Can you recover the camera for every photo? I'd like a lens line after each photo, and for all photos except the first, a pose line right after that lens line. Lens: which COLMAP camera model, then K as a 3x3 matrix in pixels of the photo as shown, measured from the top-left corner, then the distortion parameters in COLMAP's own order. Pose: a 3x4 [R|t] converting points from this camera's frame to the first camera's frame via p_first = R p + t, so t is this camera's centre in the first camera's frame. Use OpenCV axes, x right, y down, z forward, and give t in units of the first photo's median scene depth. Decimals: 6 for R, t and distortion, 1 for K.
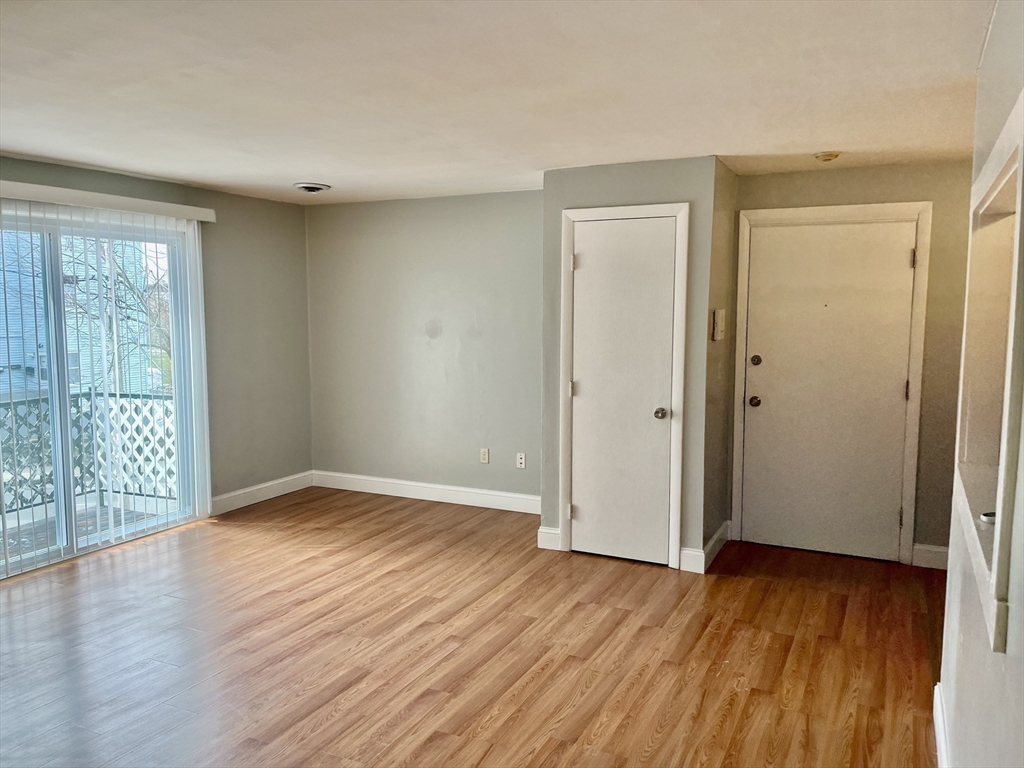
lens RADIAL K [[775.4, 0, 510.9], [0, 775.4, 381.5], [0, 0, 1]] dist [0.053641, -0.056322]
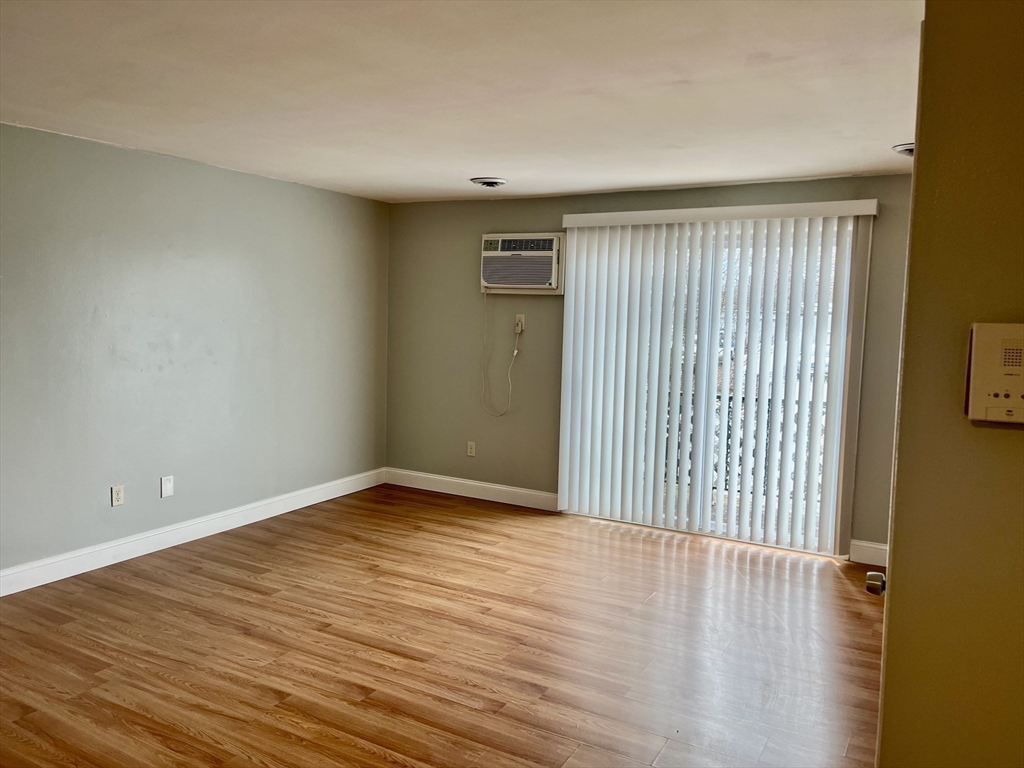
lens RADIAL K [[775.4, 0, 517.6], [0, 775.4, 409.7], [0, 0, 1]] dist [0.053641, -0.056322]
pose [[-0.054872, 0.127619, -0.990304, 0.664291], [-0.116573, 0.984197, 0.133291, -0.085236], [0.991665, 0.122757, -0.039128, 0.963176]]
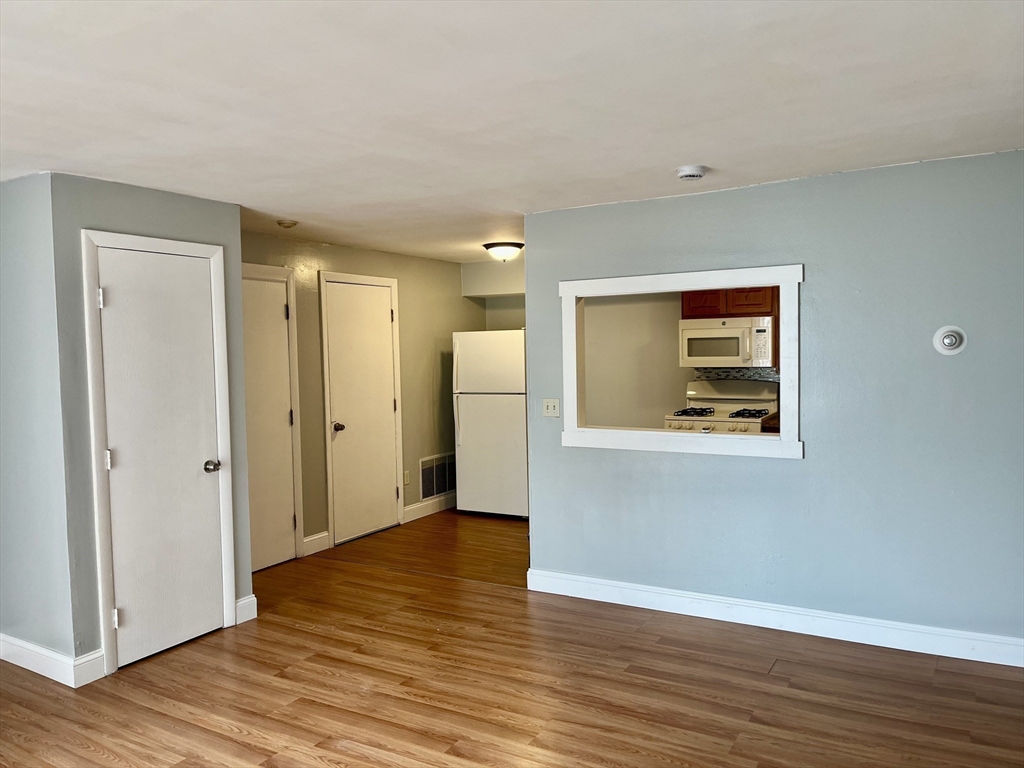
lens RADIAL K [[775.4, 0, 521.8], [0, 775.4, 374.8], [0, 0, 1]] dist [0.053641, -0.056322]
pose [[0.064964, -0.040443, 0.997068, -0.837380], [0.117977, 0.992482, 0.032571, -0.063482], [-0.990889, 0.115516, 0.069247, 0.650479]]
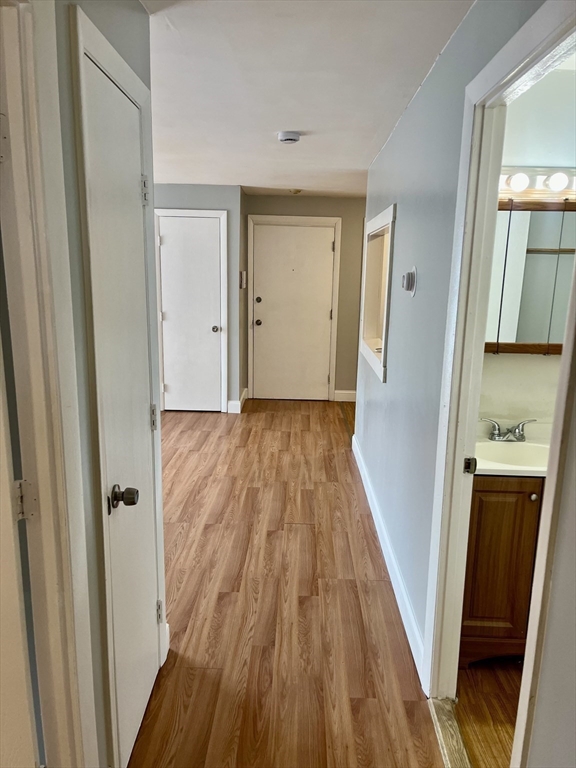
lens RADIAL K [[581.6, 0, 289.5], [0, 581.6, 390.1], [0, 0, 1]] dist [0.053641, -0.056322]
pose [[0.904035, -0.069566, 0.421761, -0.275545], [0.021507, 0.992821, 0.117659, 0.031218], [-0.426918, -0.097297, 0.899041, -0.367764]]
